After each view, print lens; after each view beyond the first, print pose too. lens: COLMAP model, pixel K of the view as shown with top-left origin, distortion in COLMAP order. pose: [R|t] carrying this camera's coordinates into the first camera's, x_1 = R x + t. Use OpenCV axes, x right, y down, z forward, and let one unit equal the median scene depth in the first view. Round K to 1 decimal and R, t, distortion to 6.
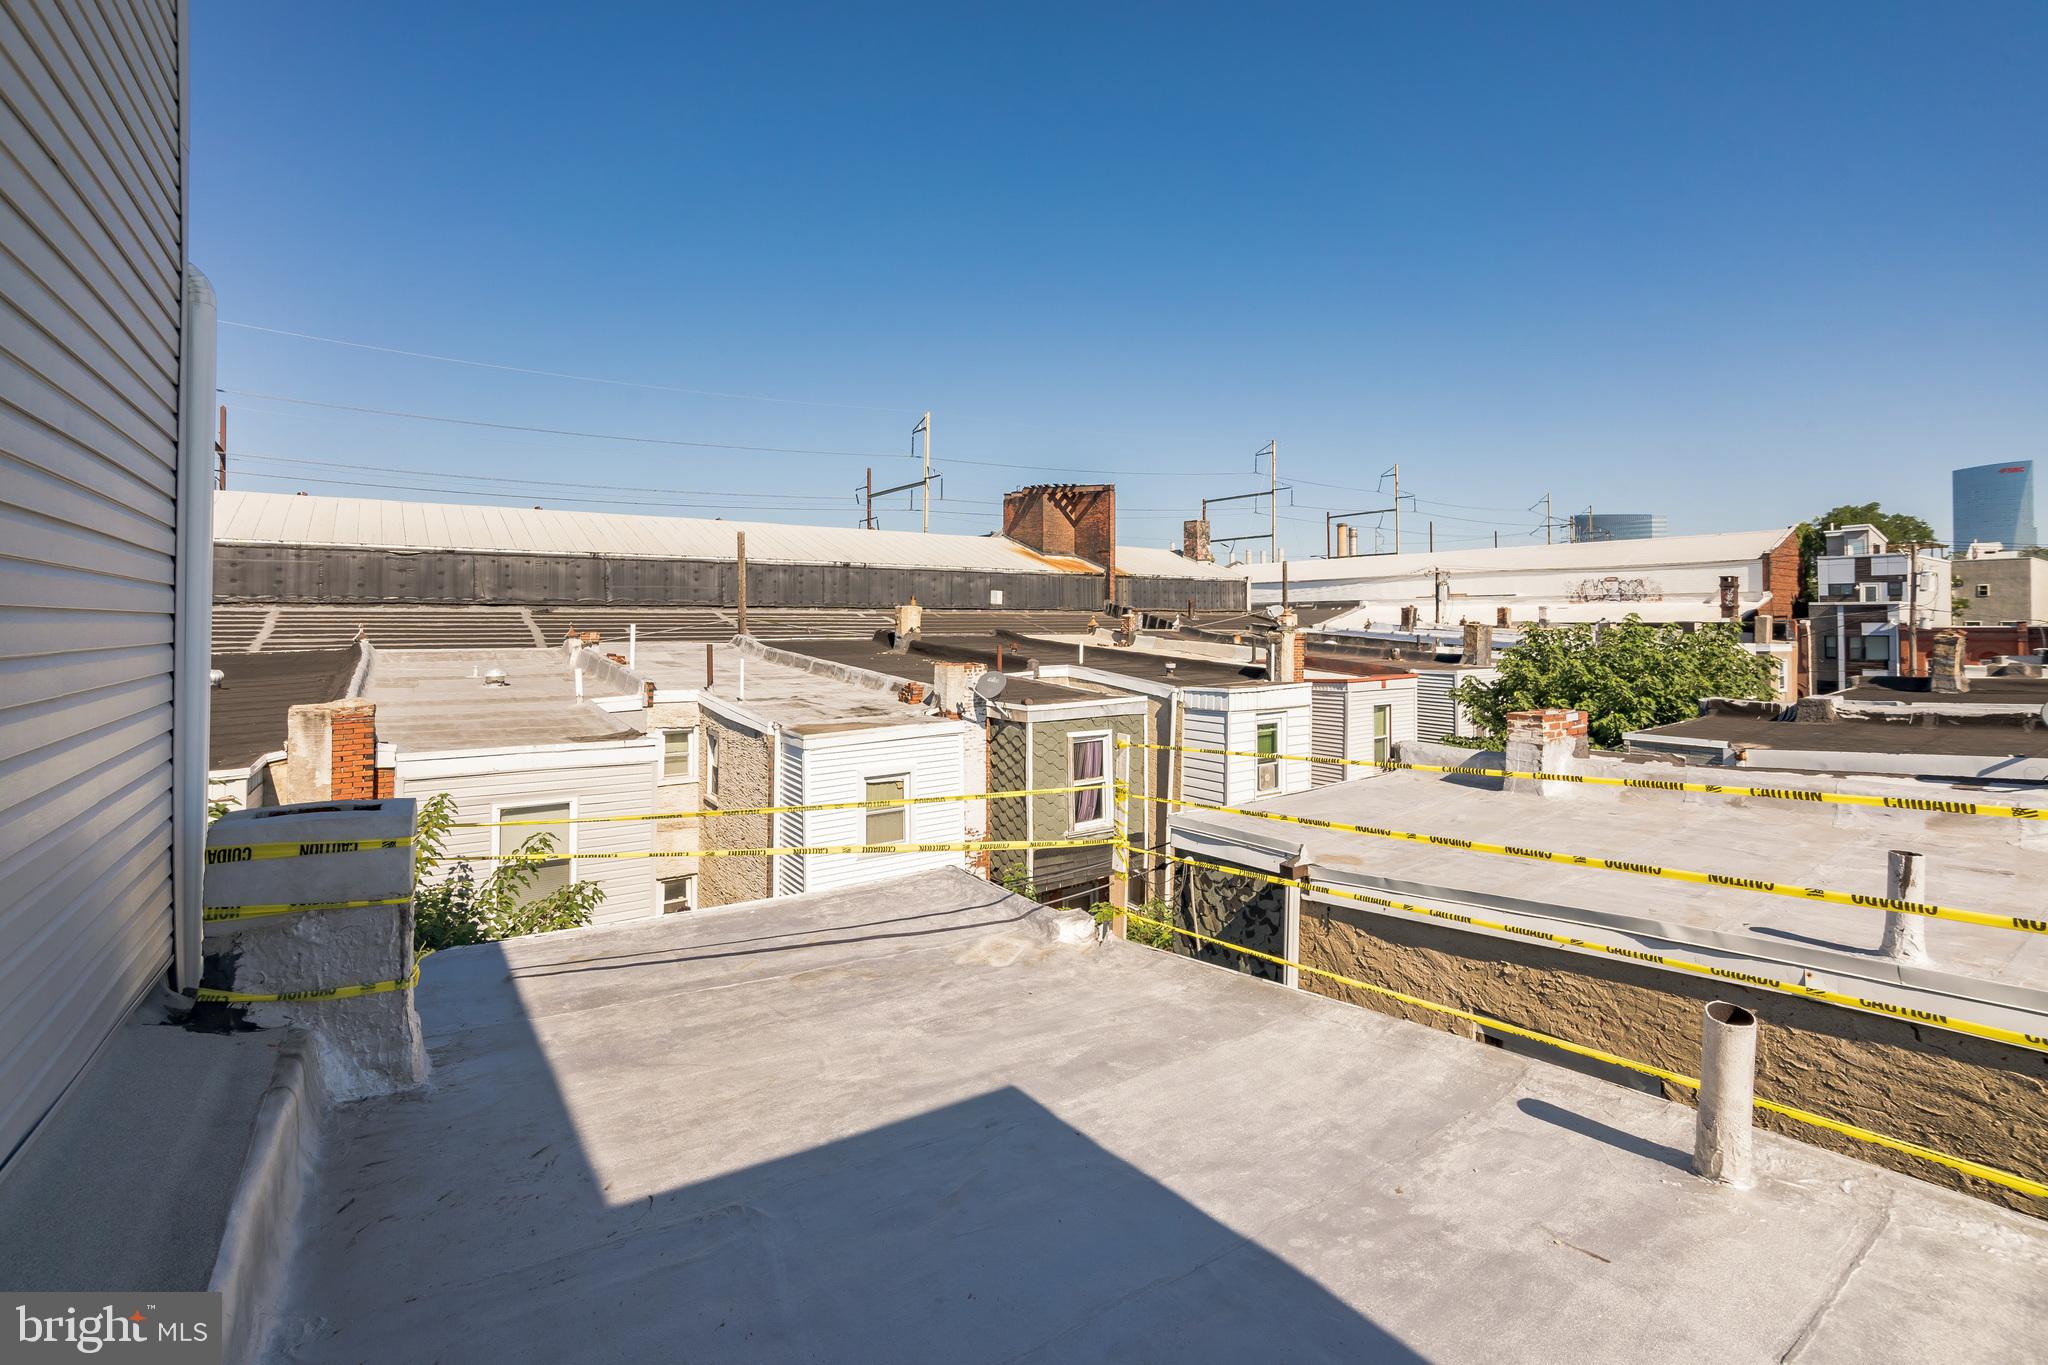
lens RADIAL K [[967.0, 0, 1023.2], [0, 967.0, 608.2], [0, 0, 1]] dist [-0.000100, -0.000038]
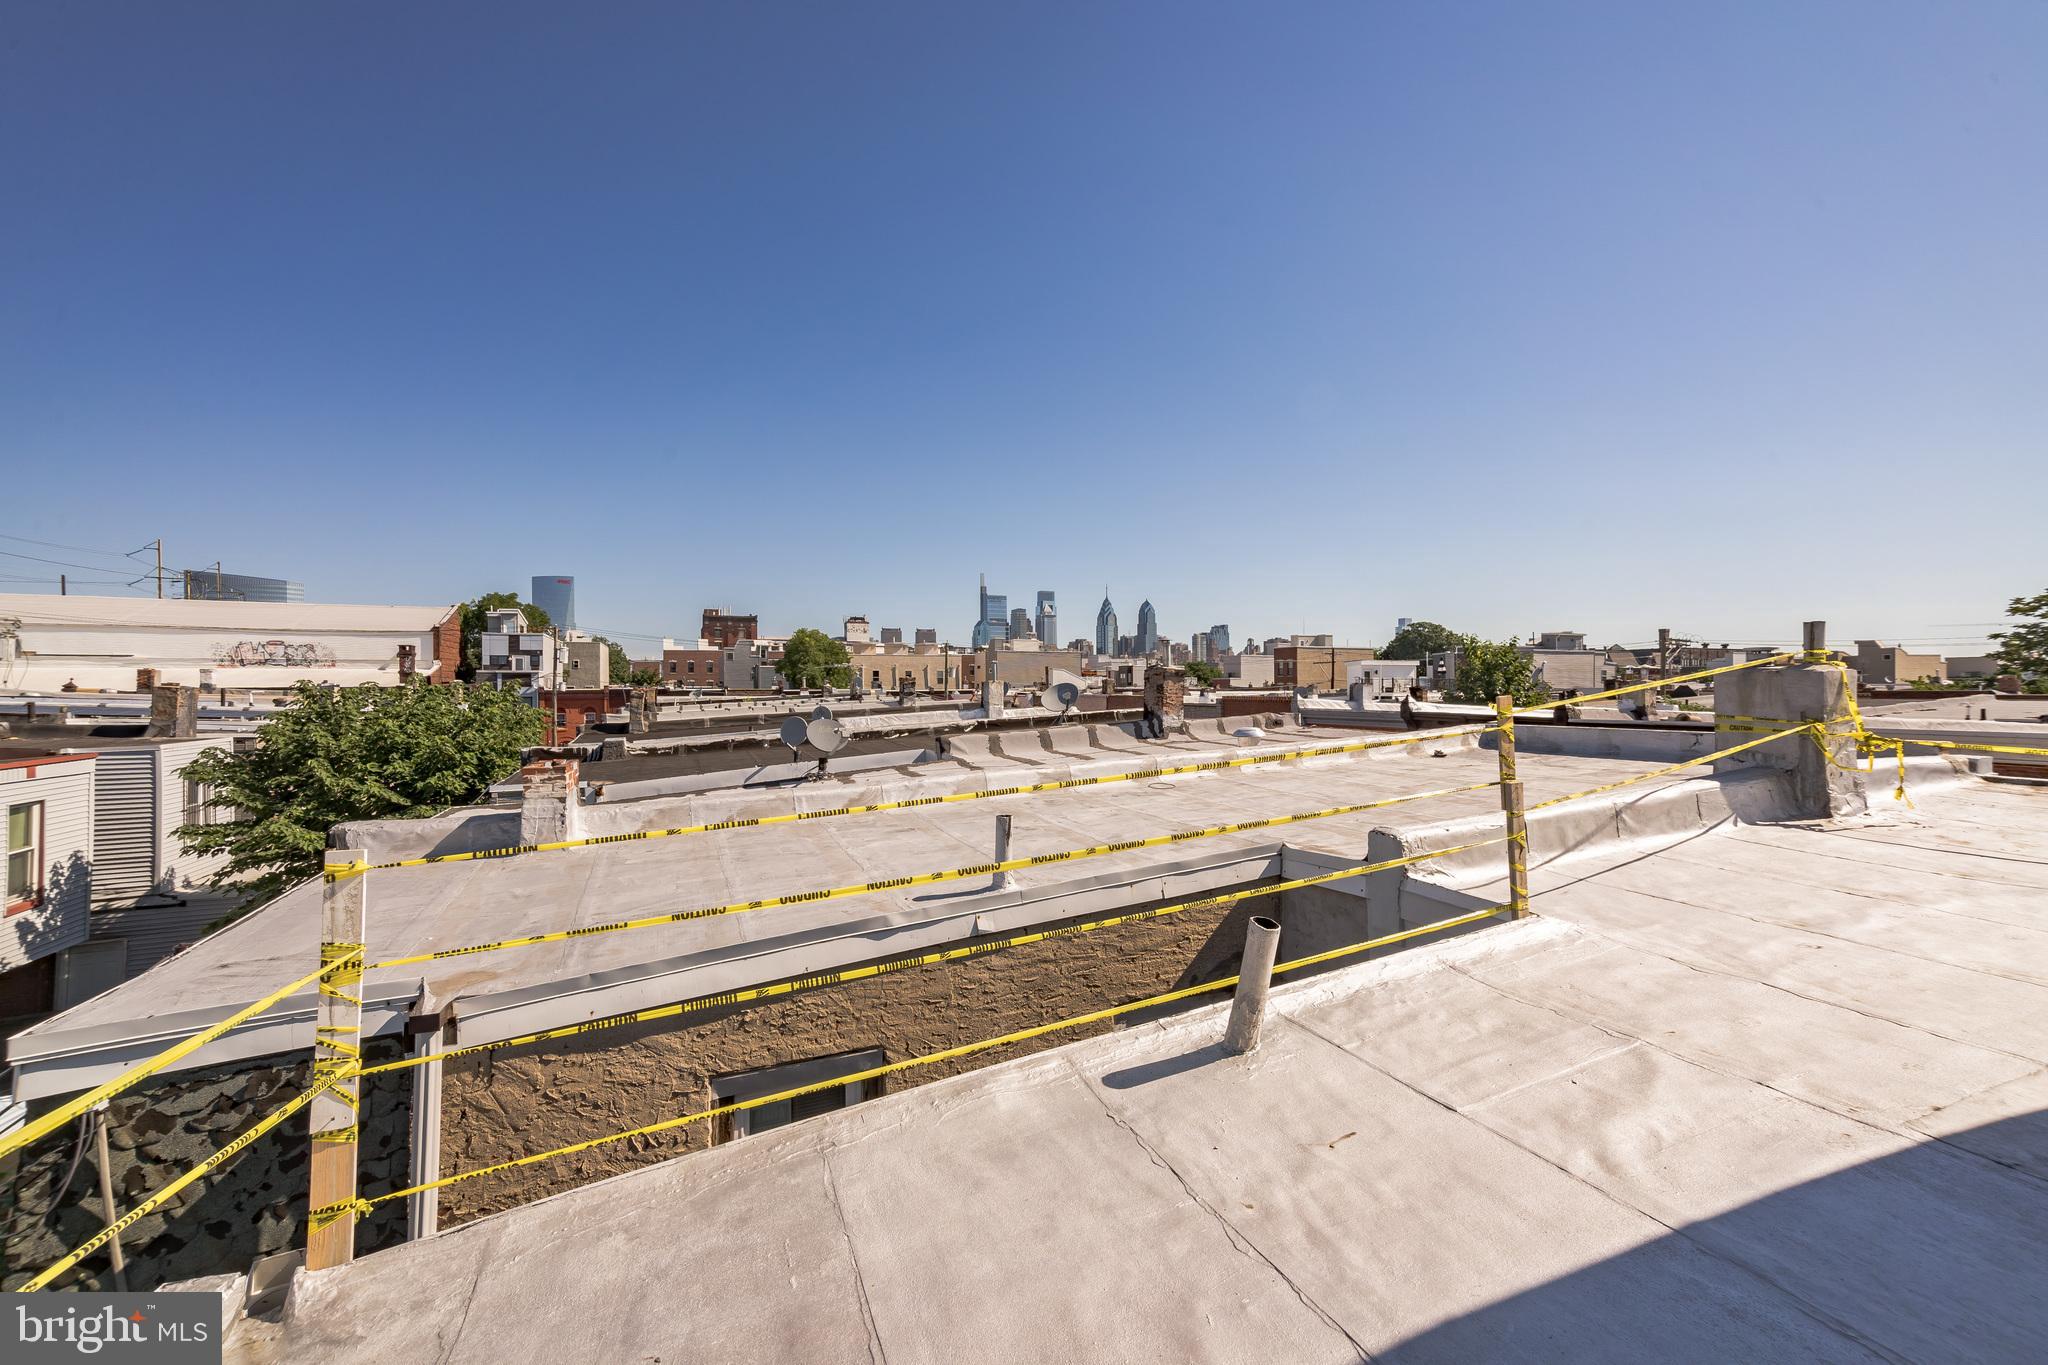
lens RADIAL K [[824.3, 0, 1024.0], [0, 824.3, 682.5], [0, 0, 1]] dist [0.032480, 0.000248]
pose [[0.206375, 0.003394, 0.978467, -0.057284], [-0.004117, 0.999988, -0.002601, 0.009238], [-0.978464, -0.003492, 0.206386, 0.125992]]
